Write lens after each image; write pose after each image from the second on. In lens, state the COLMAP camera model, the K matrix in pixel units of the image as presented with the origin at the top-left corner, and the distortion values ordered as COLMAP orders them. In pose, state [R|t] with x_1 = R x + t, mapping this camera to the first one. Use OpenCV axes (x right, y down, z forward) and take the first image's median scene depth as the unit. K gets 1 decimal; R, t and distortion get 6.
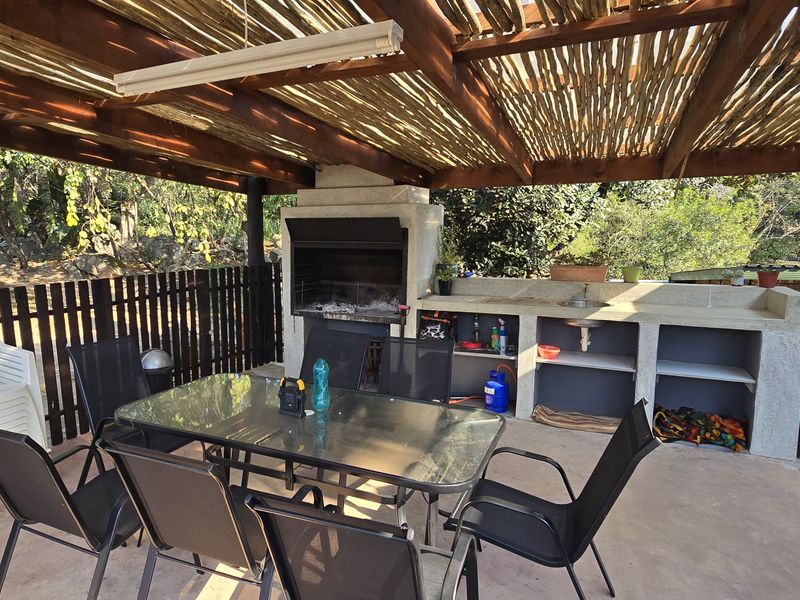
lens RADIAL K [[439.4, 0, 425.7], [0, 439.4, 303.8], [0, 0, 1]] dist [0.001182, 0.000436]
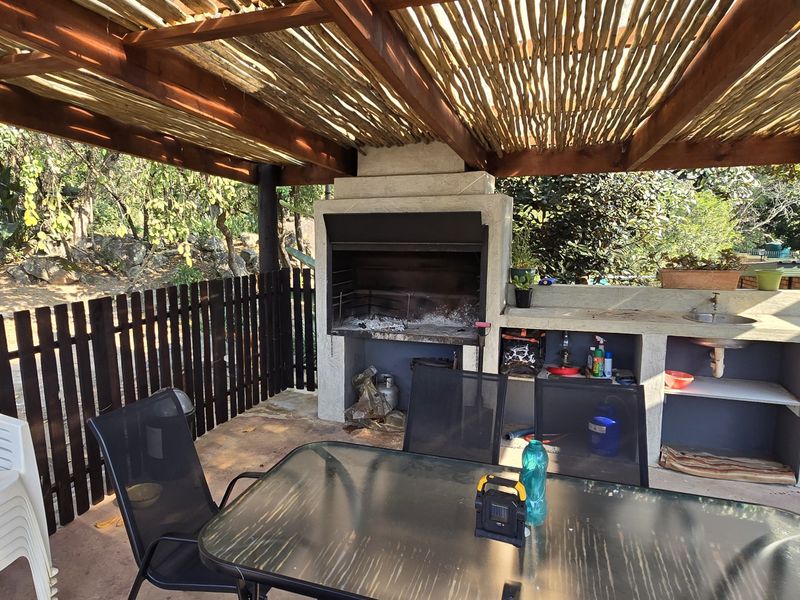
lens RADIAL K [[445.4, 0, 400.0], [0, 445.4, 300.0], [0, 0, 1]] dist [-0.002033, -0.000268]
pose [[0.998752, -0.016114, 0.047281, -0.220770], [0.016128, 0.999870, 0.000086, -0.036637], [-0.047277, 0.000677, 0.998882, 0.188599]]
